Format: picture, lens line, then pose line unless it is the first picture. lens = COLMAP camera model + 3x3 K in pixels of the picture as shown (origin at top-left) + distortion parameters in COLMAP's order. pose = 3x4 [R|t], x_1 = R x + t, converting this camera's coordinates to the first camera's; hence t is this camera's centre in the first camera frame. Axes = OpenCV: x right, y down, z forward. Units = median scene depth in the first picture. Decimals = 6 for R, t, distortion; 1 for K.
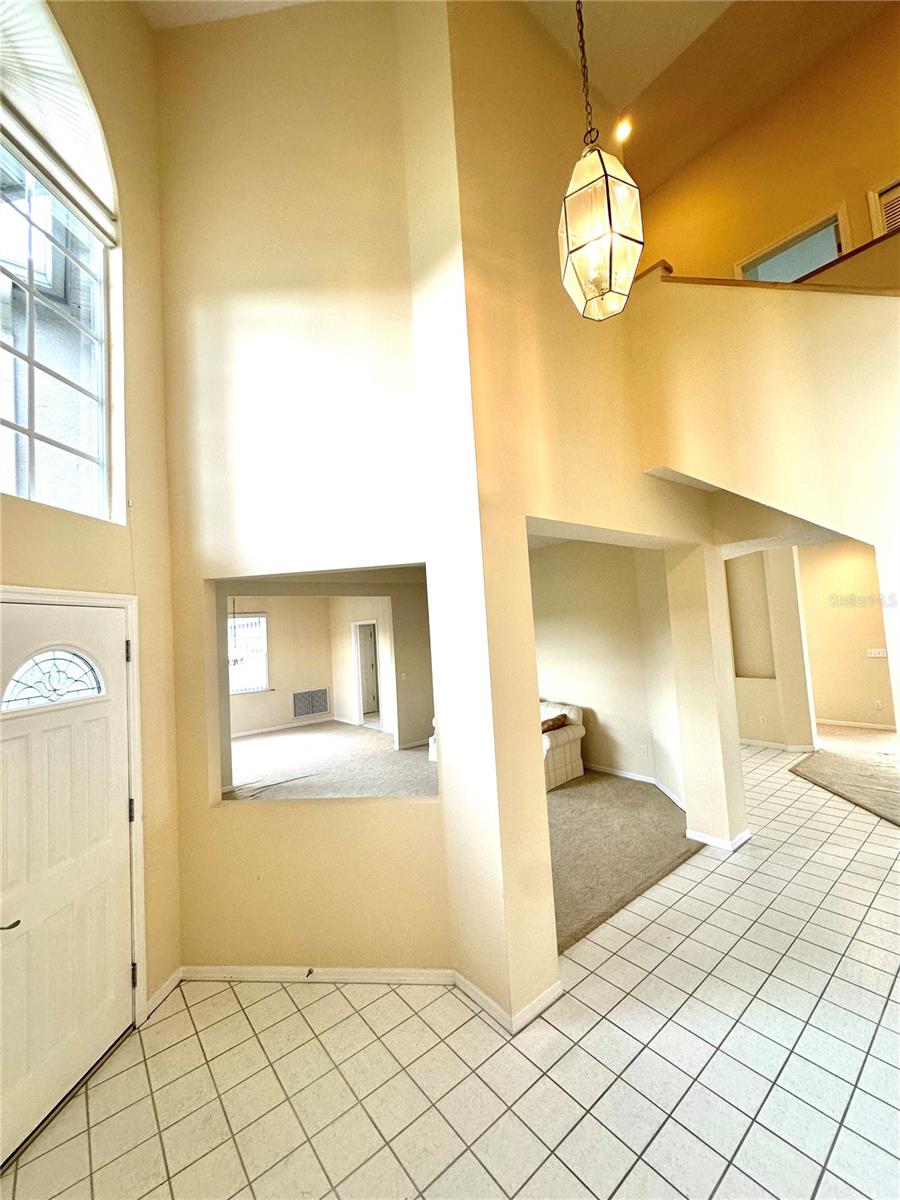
lens RADIAL K [[474.2, 0, 451.7], [0, 474.2, 600.6], [0, 0, 1]] dist [-0.005098, -0.000294]
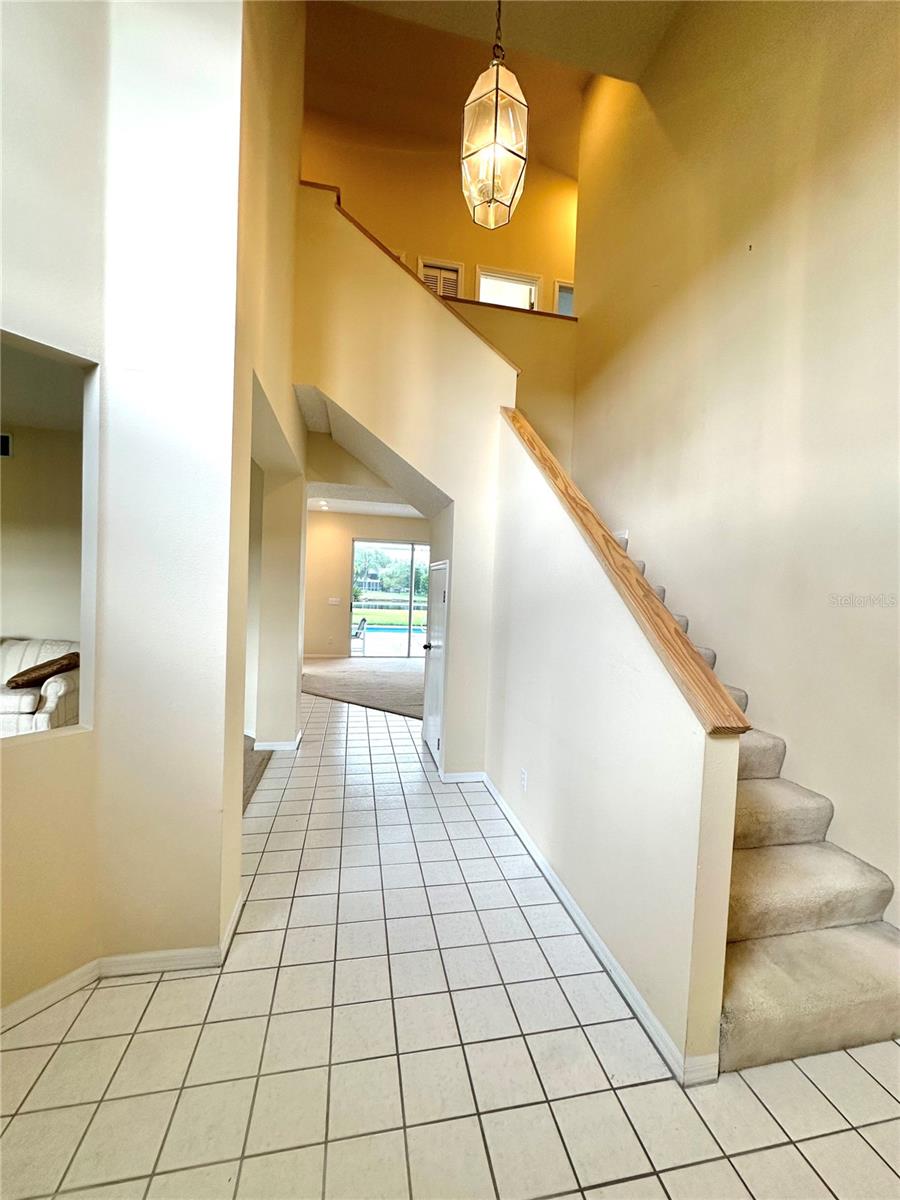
lens RADIAL K [[474.2, 0, 451.7], [0, 474.2, 600.6], [0, 0, 1]] dist [-0.005098, -0.000294]
pose [[0.455790, 0.052665, 0.888528, -0.408689], [-0.122437, 0.992468, 0.003981, 0.184313], [-0.881626, -0.110603, 0.458805, 0.272533]]
